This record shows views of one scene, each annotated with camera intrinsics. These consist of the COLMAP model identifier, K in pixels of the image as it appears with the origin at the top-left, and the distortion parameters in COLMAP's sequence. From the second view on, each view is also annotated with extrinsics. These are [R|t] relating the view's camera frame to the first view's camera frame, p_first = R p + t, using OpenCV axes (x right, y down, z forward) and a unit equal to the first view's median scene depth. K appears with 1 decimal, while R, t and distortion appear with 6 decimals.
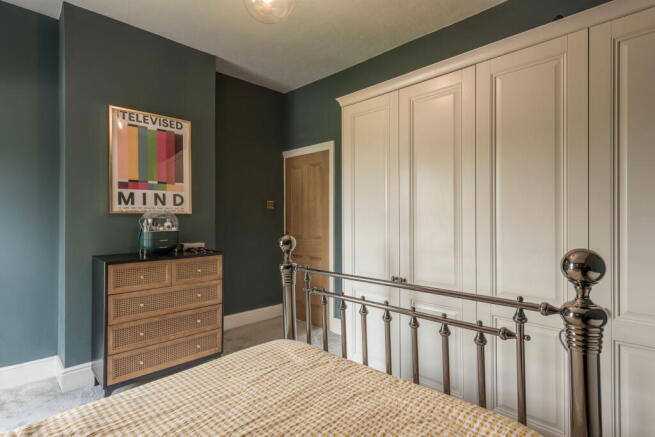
lens RADIAL K [[332.1, 0, 327.5], [0, 332.1, 218.5], [0, 0, 1]] dist [0.002319, 0.000026]
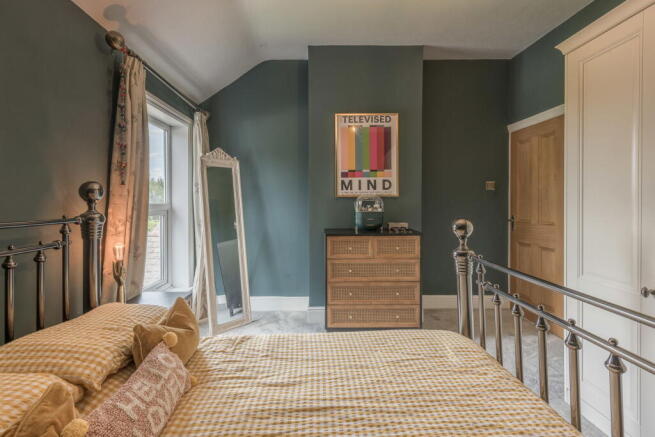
lens RADIAL K [[307.0, 0, 324.3], [0, 307.0, 205.3], [0, 0, 1]] dist [0.002072, -0.000524]
pose [[0.715272, 0.009123, -0.698787, 0.149773], [0.001782, 0.999888, 0.014878, -0.000953], [0.698844, -0.011887, 0.715175, 0.104181]]
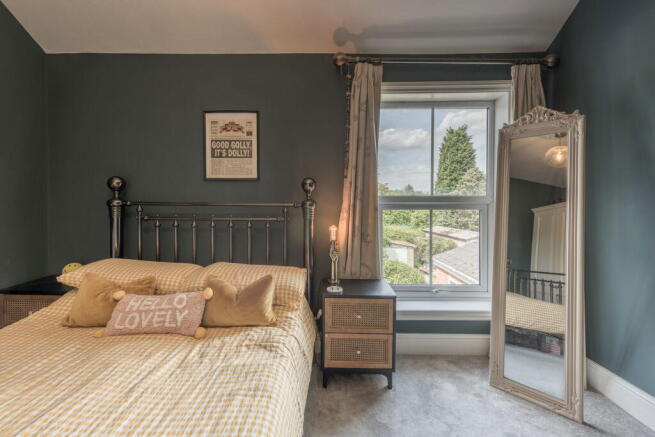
lens RADIAL K [[272.2, 0, 326.2], [0, 272.2, 204.3], [0, 0, 1]] dist [0.002237, 0.000279]
pose [[-0.727613, 0.003522, -0.685979, -0.135317], [0.001856, 0.999993, 0.003166, 0.031548], [0.685986, 0.001030, -0.727614, 0.797314]]
